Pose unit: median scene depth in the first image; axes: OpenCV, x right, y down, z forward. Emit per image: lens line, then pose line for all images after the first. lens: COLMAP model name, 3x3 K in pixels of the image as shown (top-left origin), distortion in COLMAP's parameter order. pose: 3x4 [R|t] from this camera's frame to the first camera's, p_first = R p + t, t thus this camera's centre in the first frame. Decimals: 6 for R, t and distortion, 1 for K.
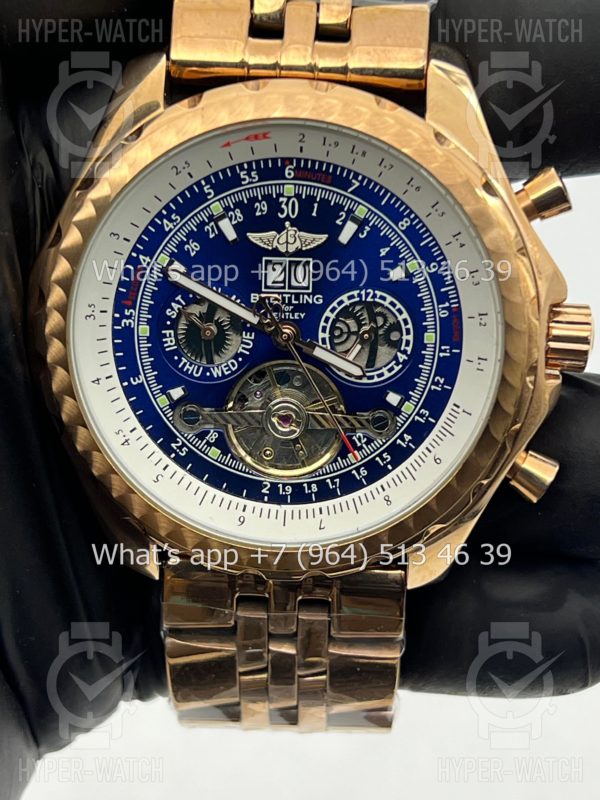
lens RADIAL K [[1862.8, 0, 300.0], [0, 1862.8, 401.0], [0, 0, 1]] dist [0.210837, 0.000000]
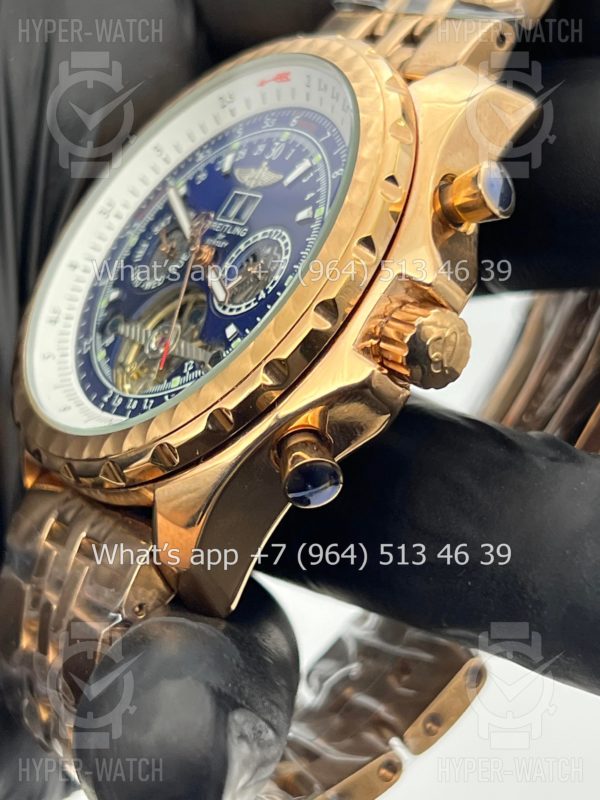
lens RADIAL K [[1862.8, 0, 297.9], [0, 1862.8, 399.1], [0, 0, 1]] dist [0.210837, 0.000000]
pose [[0.596177, 0.195860, -0.778596, 0.776819], [-0.612380, 0.738085, -0.283235, 0.258149], [0.519195, 0.645655, 0.559970, 0.539681]]
